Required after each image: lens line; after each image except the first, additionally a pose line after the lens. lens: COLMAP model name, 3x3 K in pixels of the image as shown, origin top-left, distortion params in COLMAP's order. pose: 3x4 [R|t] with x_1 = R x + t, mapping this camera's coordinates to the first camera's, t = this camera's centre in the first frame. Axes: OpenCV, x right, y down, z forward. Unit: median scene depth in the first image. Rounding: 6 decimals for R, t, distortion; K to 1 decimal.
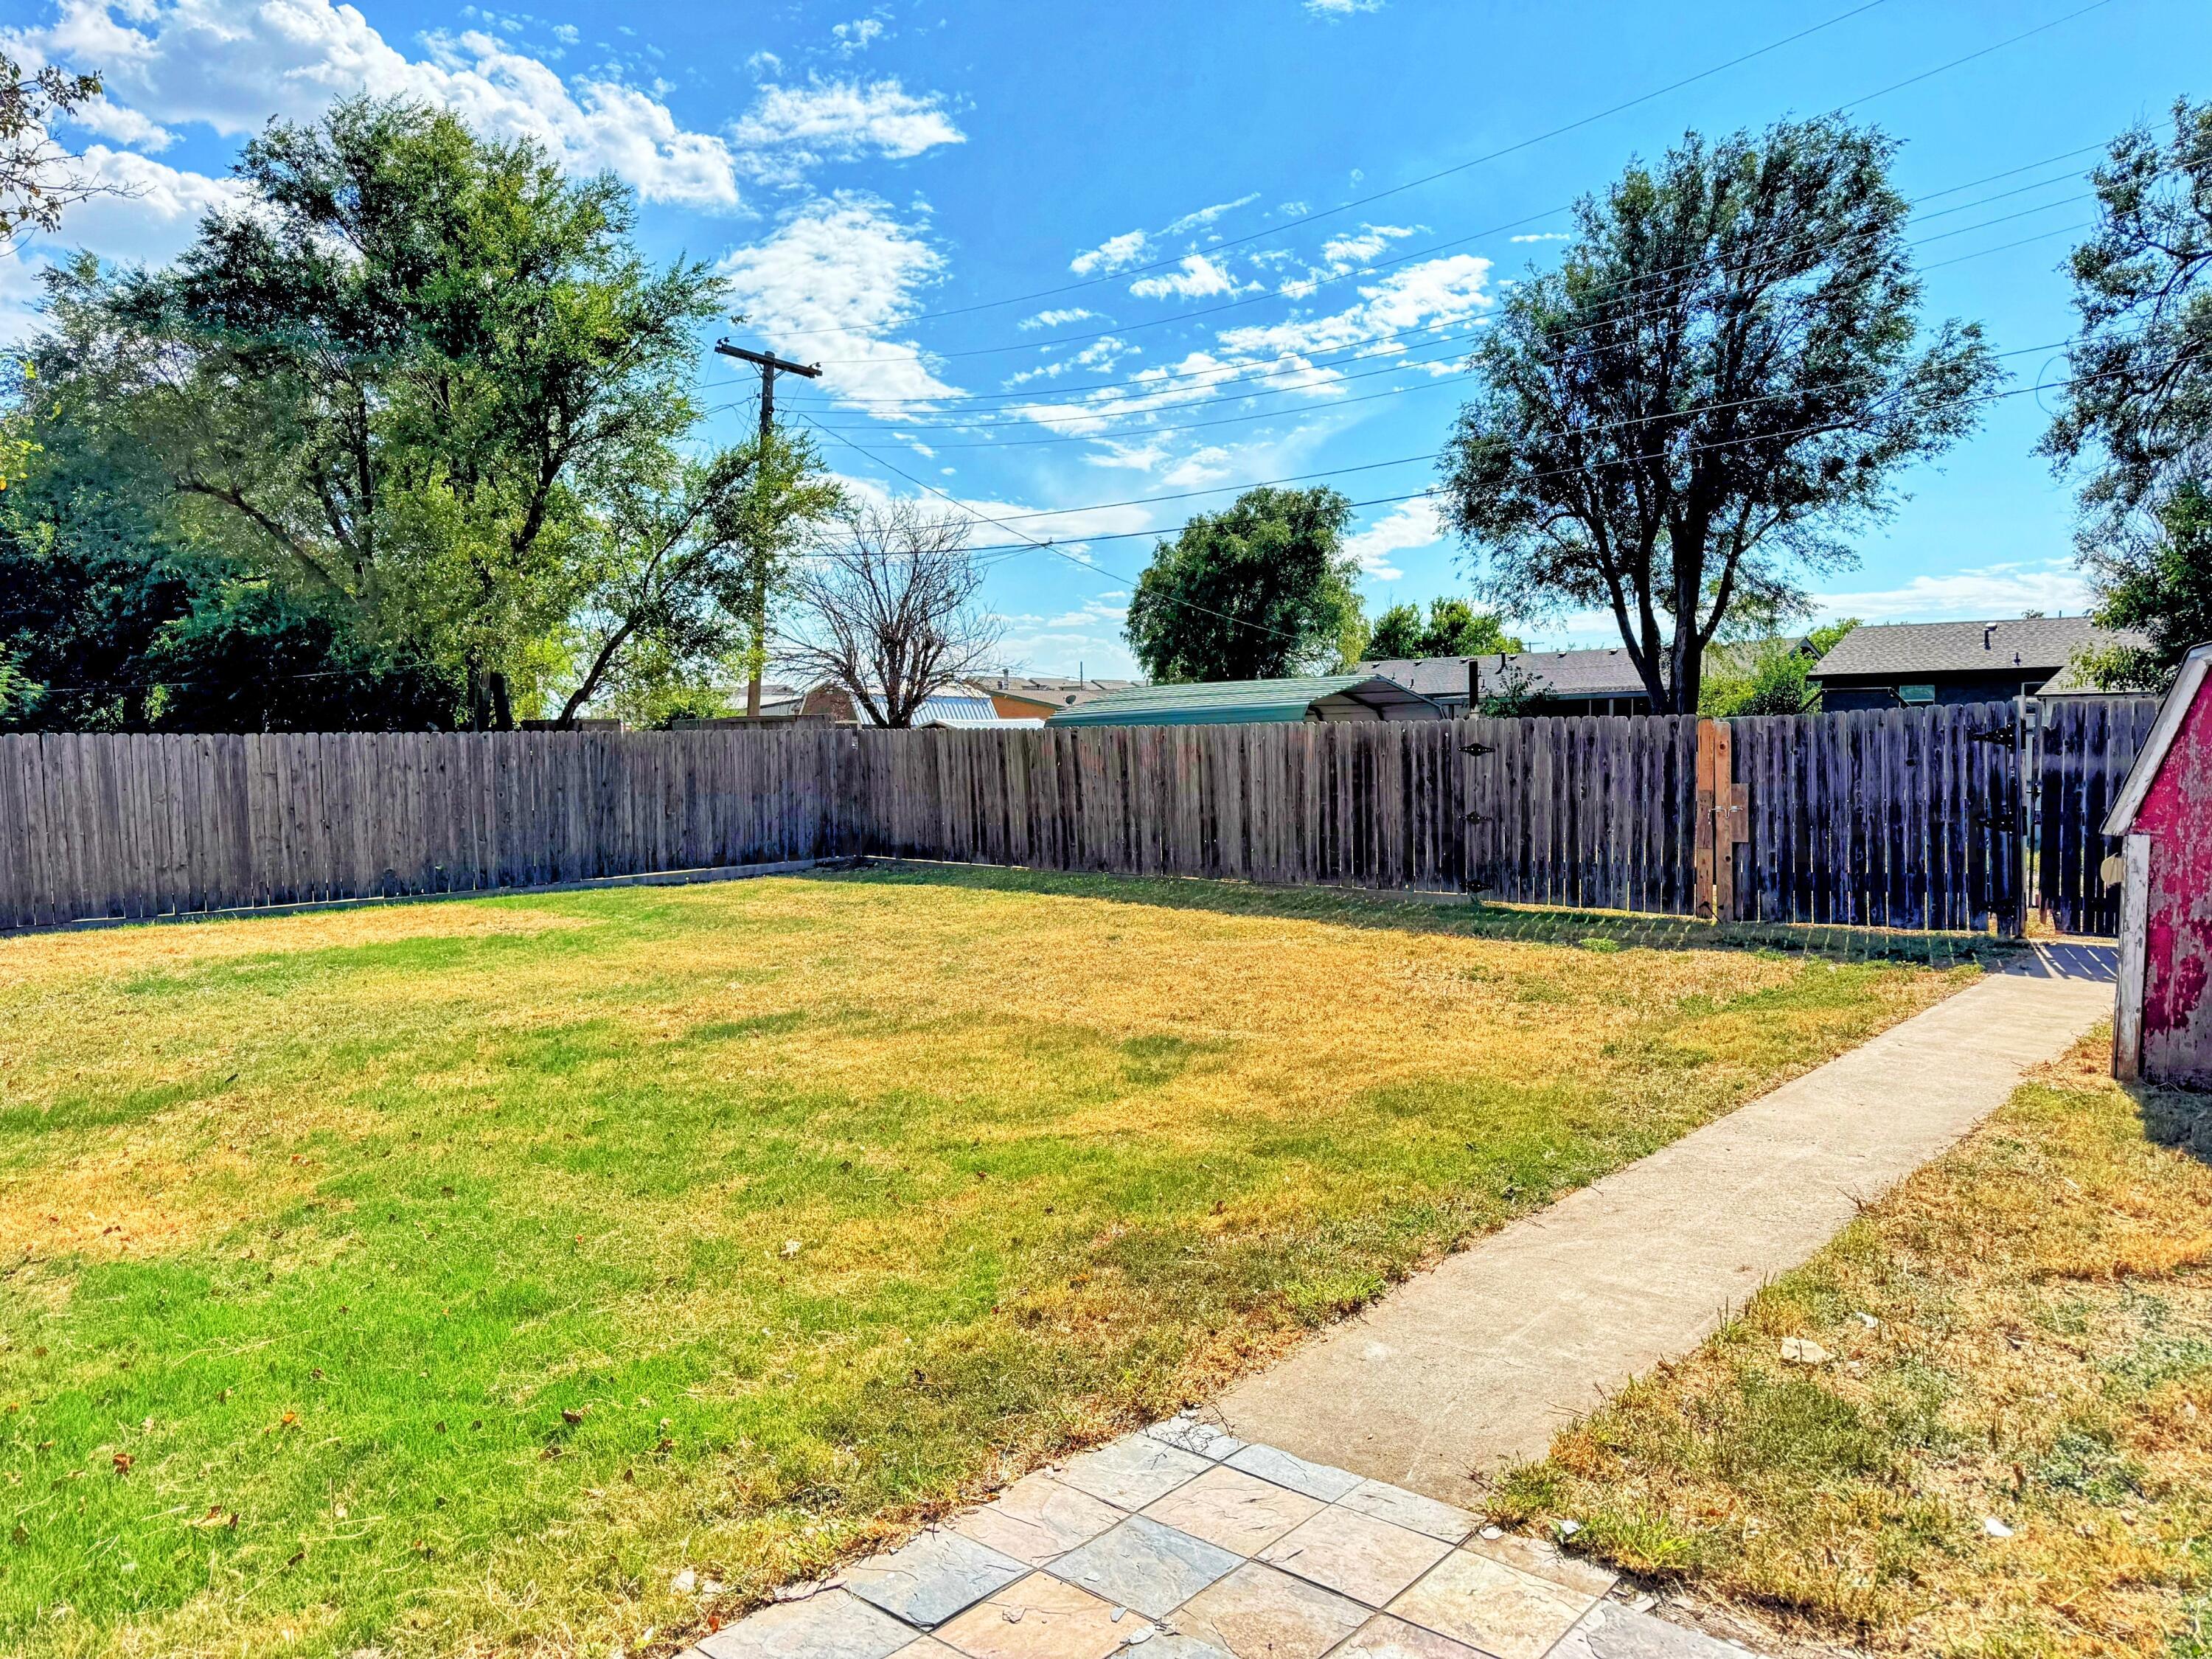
lens RADIAL K [[1549.1, 0, 1104.7], [0, 1549.1, 834.8], [0, 0, 1]] dist [0.031374, -0.006240]
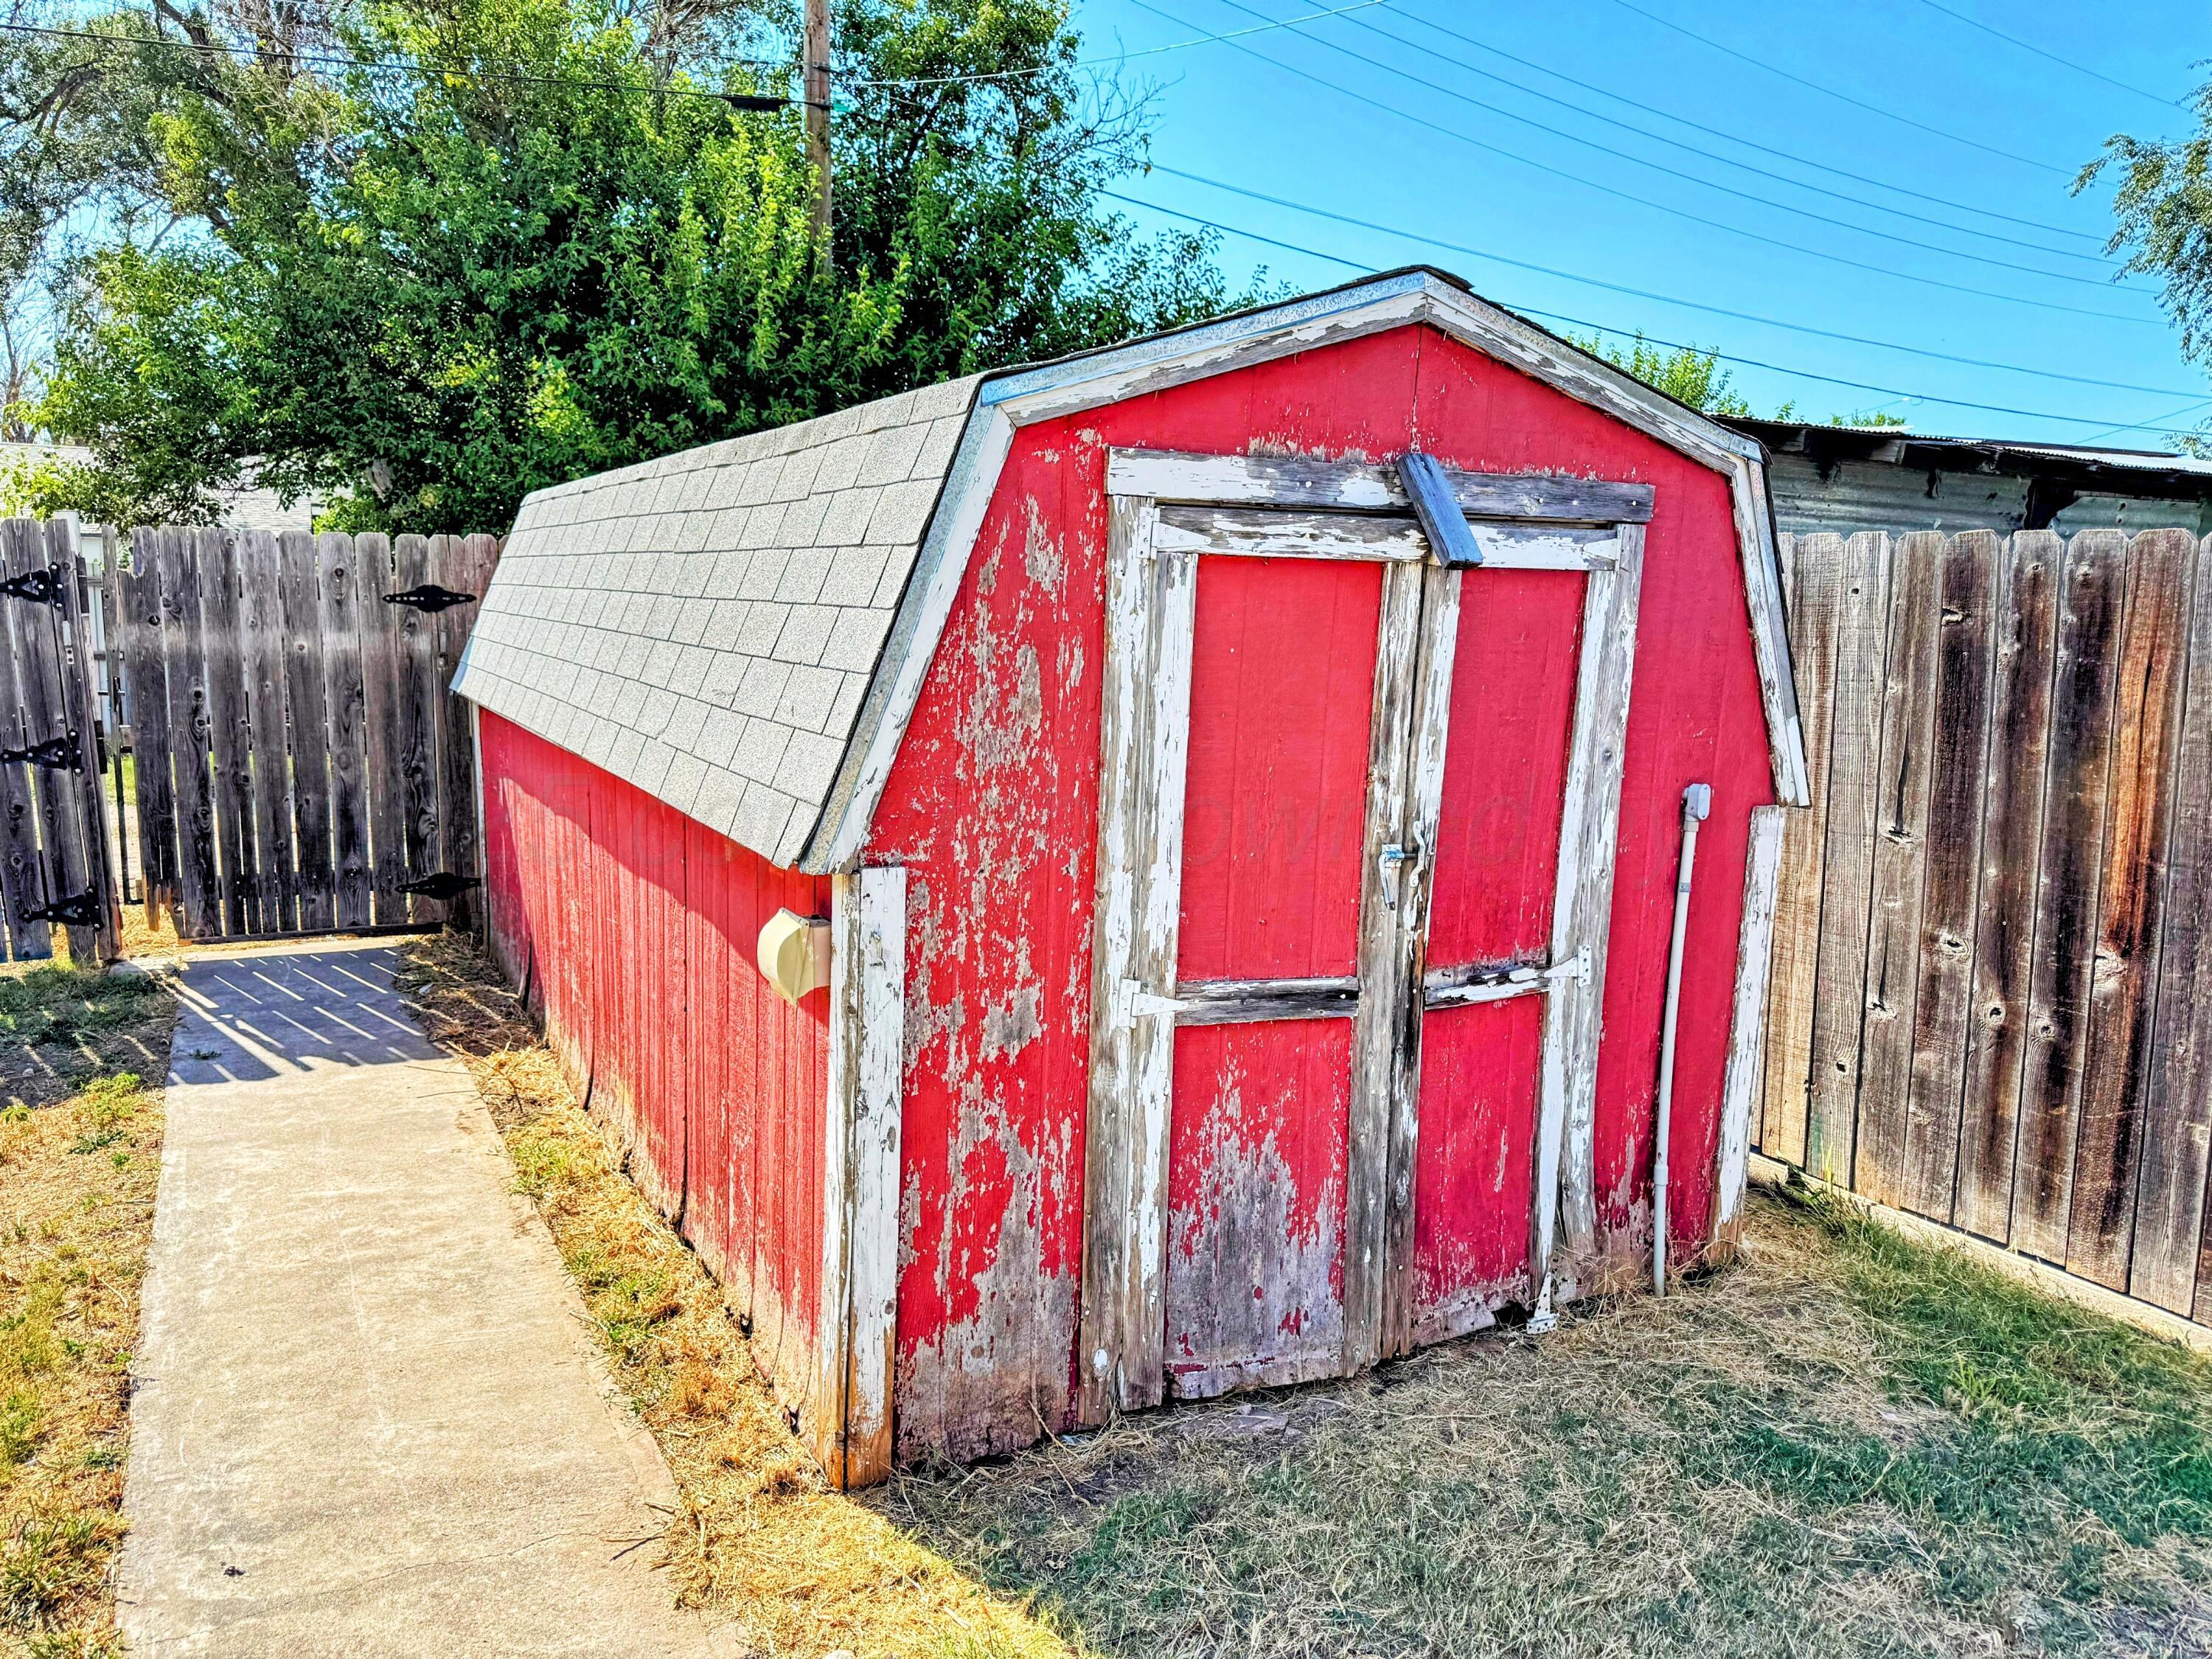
lens RADIAL K [[1549.1, 0, 1108.9], [0, 1549.1, 791.1], [0, 0, 1]] dist [0.031374, -0.006240]
pose [[0.331662, -0.096672, 0.938432, 0.321842], [0.034778, 0.995313, 0.090240, -0.050404], [-0.942757, 0.002708, 0.333470, 0.816038]]
